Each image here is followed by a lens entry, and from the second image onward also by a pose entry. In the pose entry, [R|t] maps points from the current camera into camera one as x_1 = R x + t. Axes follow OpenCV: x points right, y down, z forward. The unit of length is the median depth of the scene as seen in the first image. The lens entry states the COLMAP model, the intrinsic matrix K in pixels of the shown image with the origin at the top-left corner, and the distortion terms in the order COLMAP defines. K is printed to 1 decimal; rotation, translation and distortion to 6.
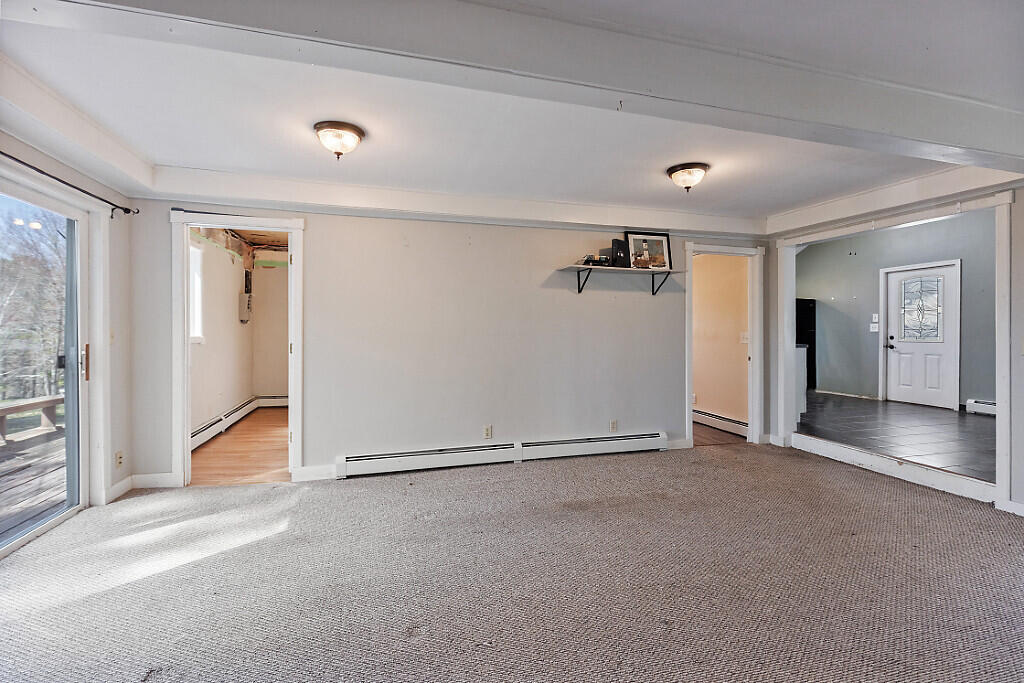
lens RADIAL K [[461.7, 0, 506.5], [0, 461.7, 332.2], [0, 0, 1]] dist [0.001967, -0.000068]
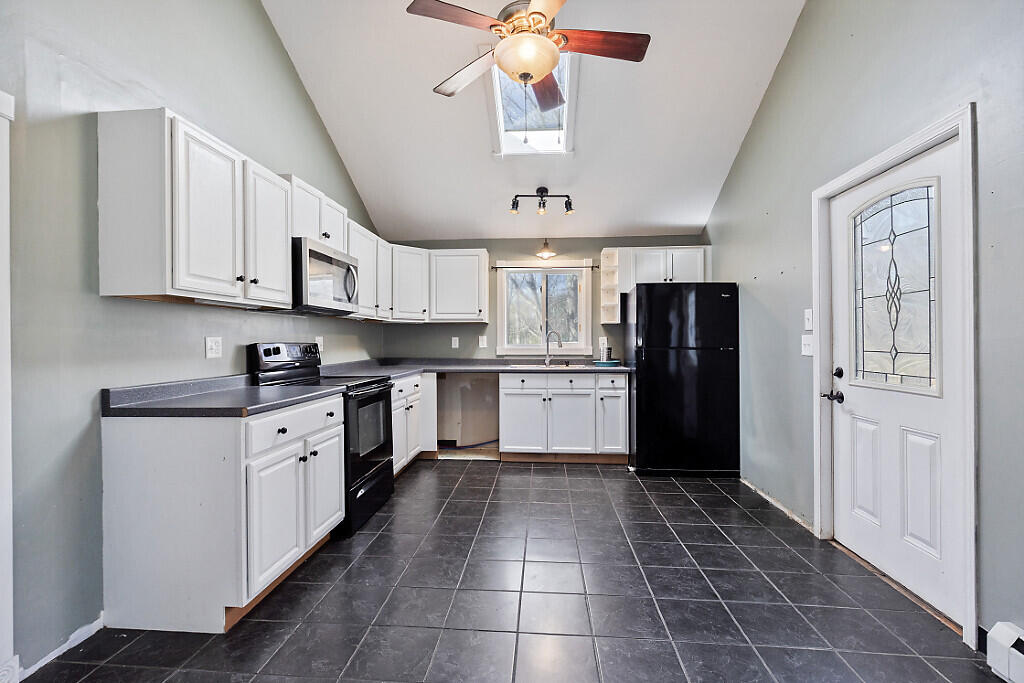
lens RADIAL K [[458.6, 0, 506.3], [0, 458.6, 337.0], [0, 0, 1]] dist [0.000362, -0.000520]
pose [[0.936567, -0.013604, -0.350224, 1.111976], [0.010674, 0.999890, -0.010296, -0.024061], [0.350325, 0.005905, 0.936610, 0.880615]]
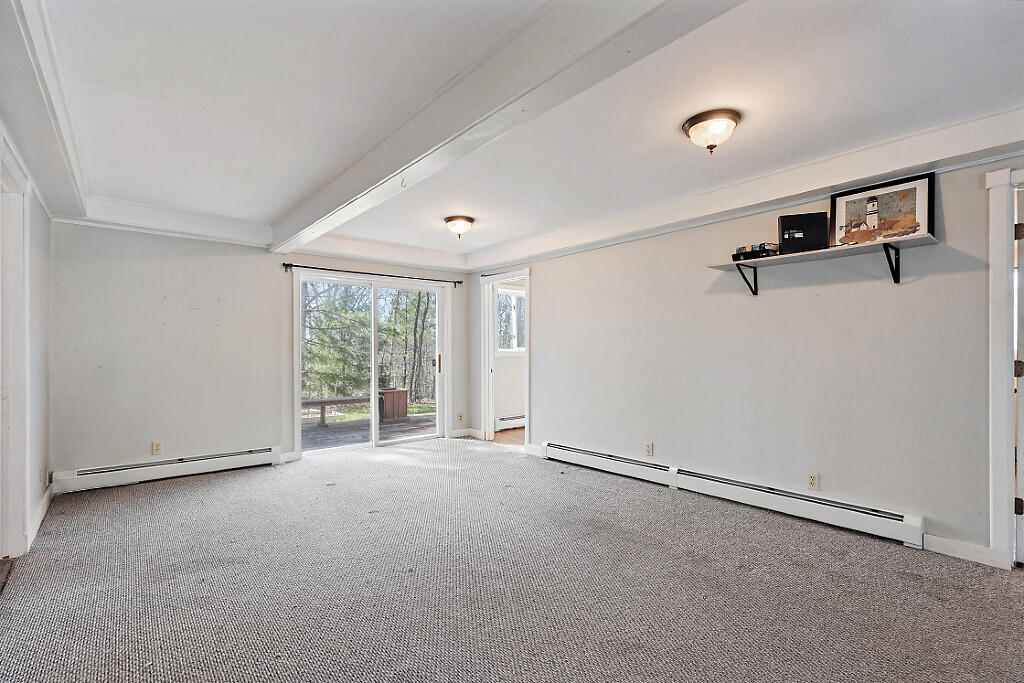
lens RADIAL K [[466.8, 0, 505.1], [0, 466.8, 343.9], [0, 0, 1]] dist [0.003032, 0.000097]
pose [[0.409514, -0.013164, -0.912209, 0.665802], [0.003447, 0.999911, -0.012882, 0.004904], [0.912298, 0.002131, 0.409522, 0.283729]]
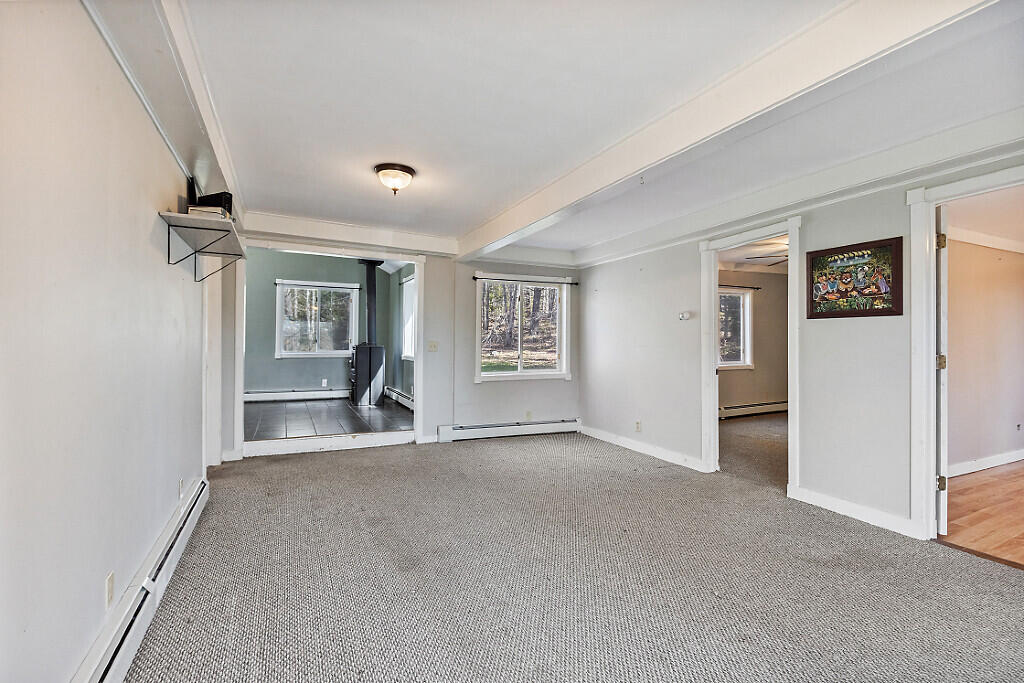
lens RADIAL K [[463.5, 0, 510.0], [0, 463.5, 338.9], [0, 0, 1]] dist [0.000261, -0.000905]
pose [[-0.178161, -0.002188, 0.983999, -0.437864], [-0.007957, 0.999968, 0.000783, -0.000073], [-0.983969, -0.007690, -0.178173, 0.663986]]
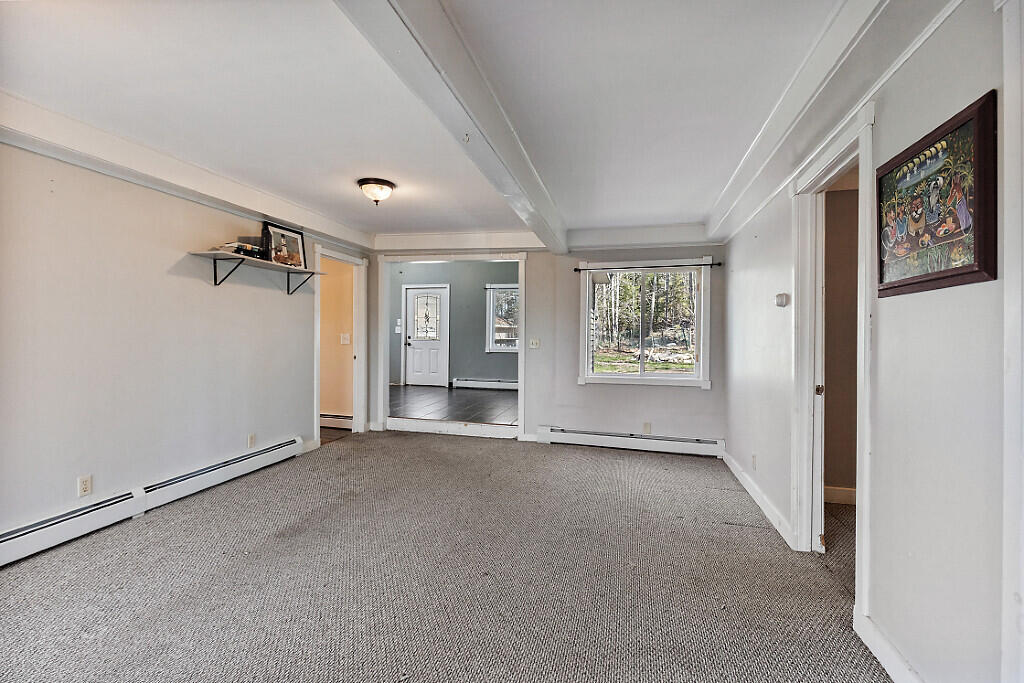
lens RADIAL K [[461.7, 0, 506.5], [0, 461.7, 332.2], [0, 0, 1]] dist [0.001967, -0.000068]
pose [[0.501996, 0.005130, 0.864855, -0.277824], [-0.006450, 0.999977, -0.002187, -0.003742], [-0.864846, -0.004481, 0.502018, 0.138044]]
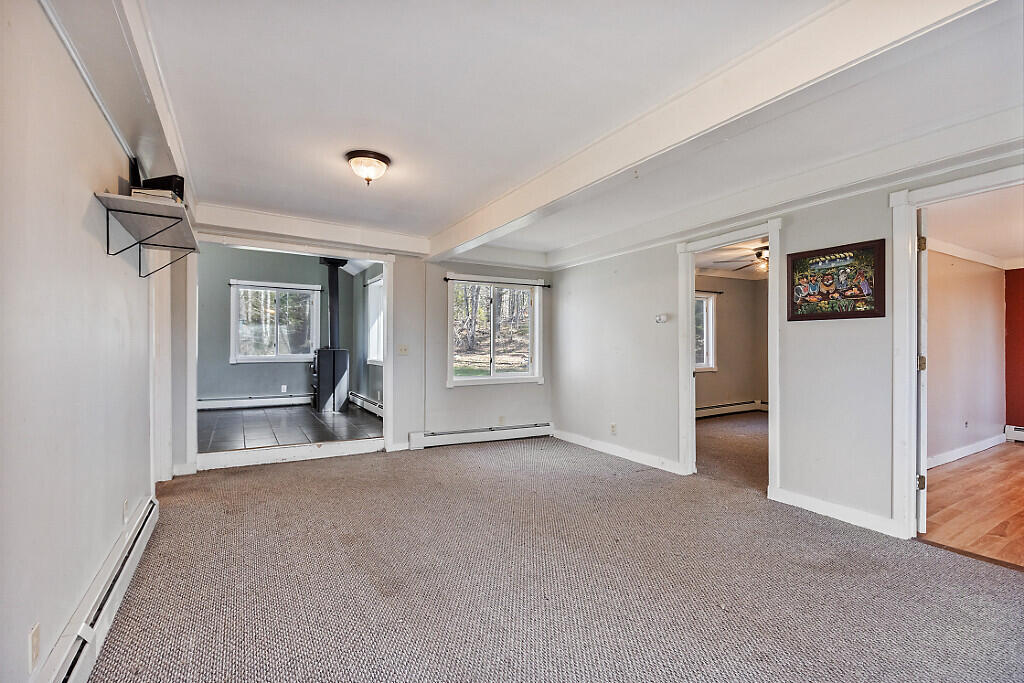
lens RADIAL K [[456.3, 0, 506.2], [0, 456.3, 347.6], [0, 0, 1]] dist [-0.002086, -0.000111]
pose [[-0.256462, -0.011497, 0.966486, -0.384442], [-0.006050, 0.999929, 0.010289, 0.002487], [-0.966536, -0.003208, -0.256513, 0.688473]]
